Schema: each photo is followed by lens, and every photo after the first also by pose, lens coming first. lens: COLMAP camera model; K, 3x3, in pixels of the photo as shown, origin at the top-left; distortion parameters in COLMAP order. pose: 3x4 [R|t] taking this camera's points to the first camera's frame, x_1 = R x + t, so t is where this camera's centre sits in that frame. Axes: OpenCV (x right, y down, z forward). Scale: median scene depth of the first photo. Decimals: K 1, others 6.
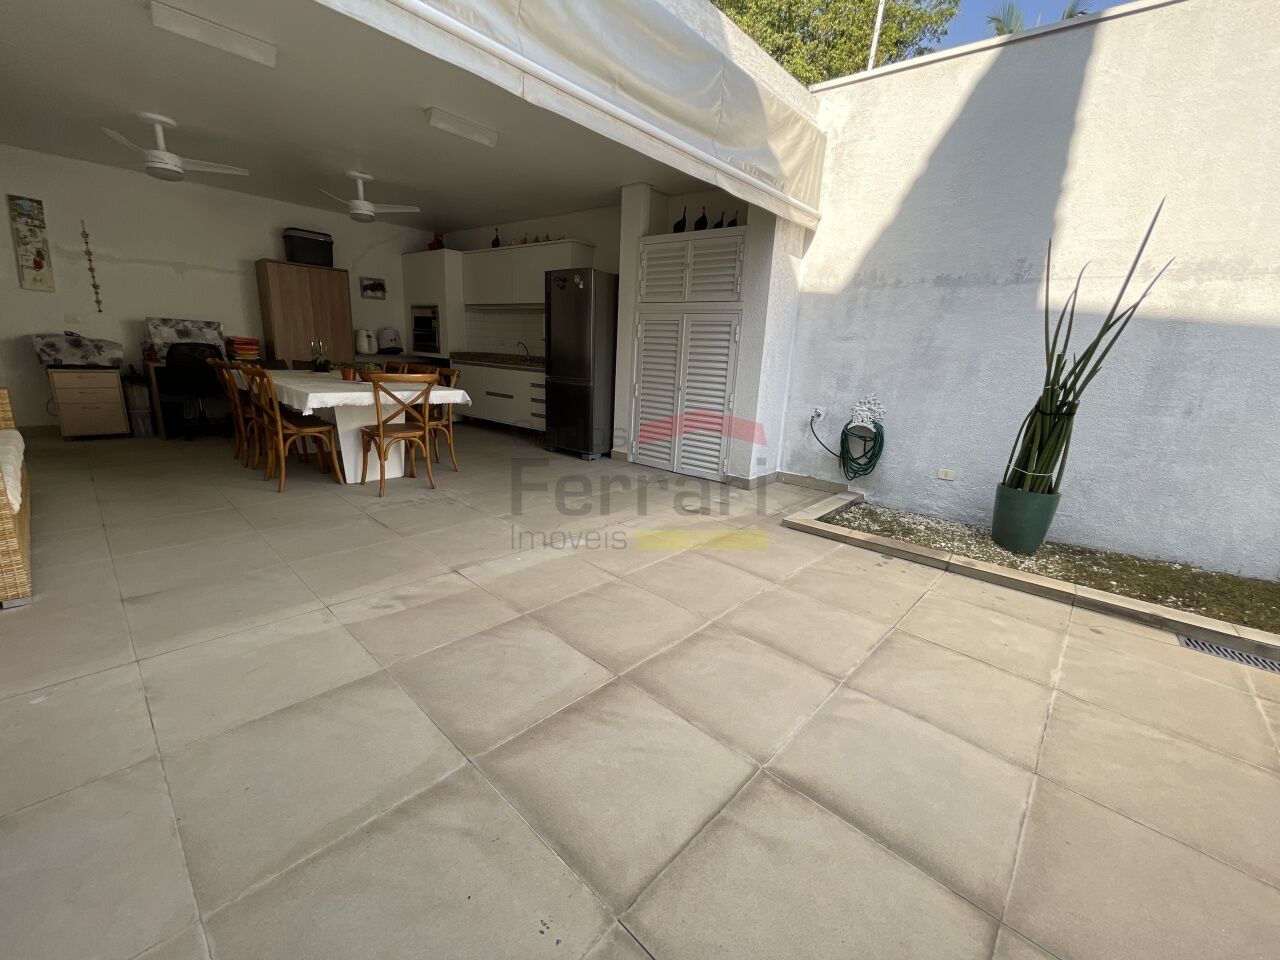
lens RADIAL K [[523.8, 0, 642.7], [0, 523.8, 479.9], [0, 0, 1]] dist [-0.002444, 0.000134]
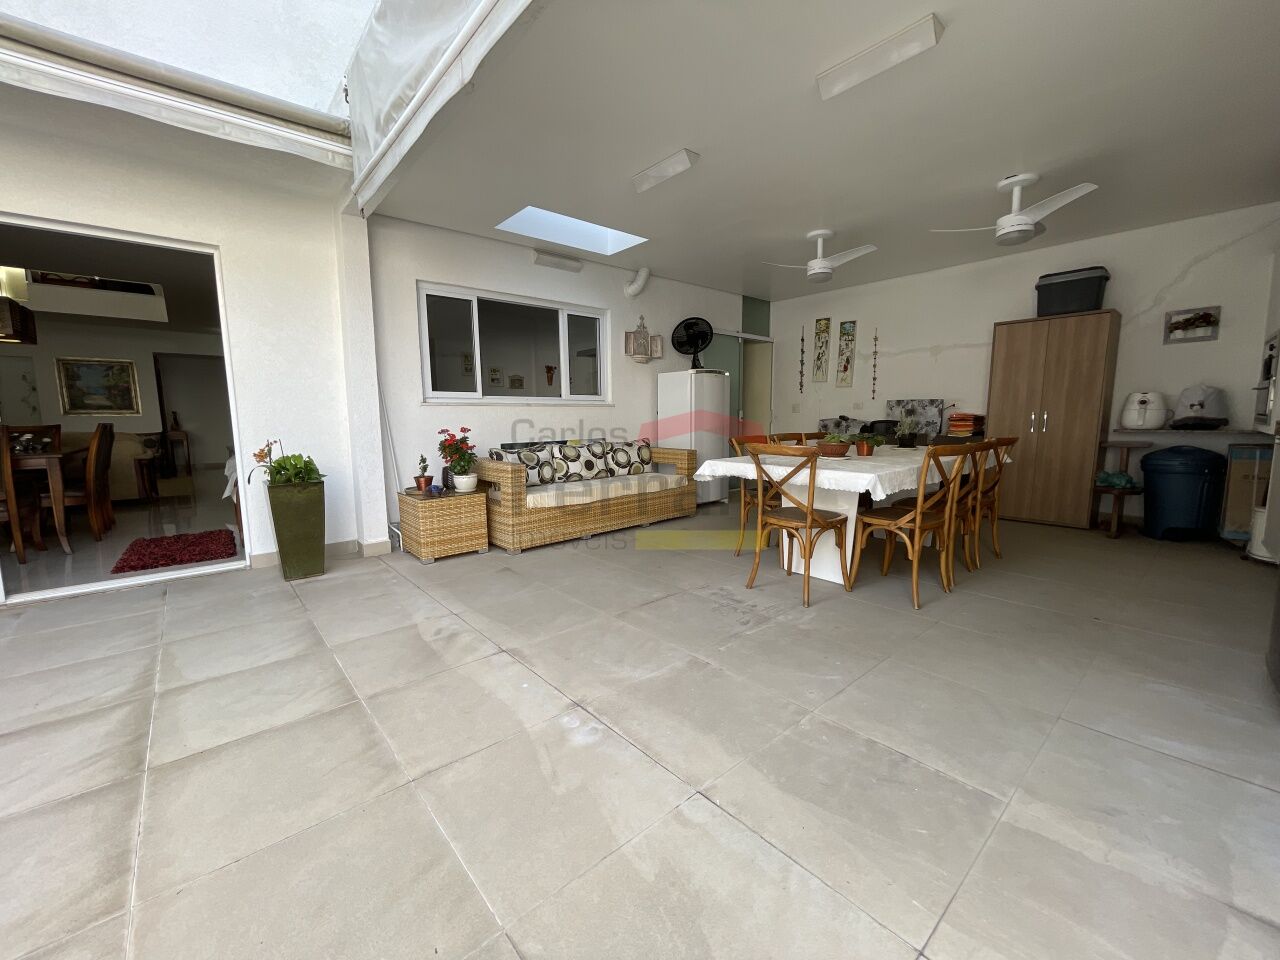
lens RADIAL K [[523.8, 0, 641.9], [0, 523.8, 479.2], [0, 0, 1]] dist [-0.002444, 0.000134]
pose [[-0.119455, 0.066656, -0.990600, 0.440807], [-0.238104, 0.966703, 0.093761, -0.229905], [0.963866, 0.247066, -0.099606, 1.171364]]
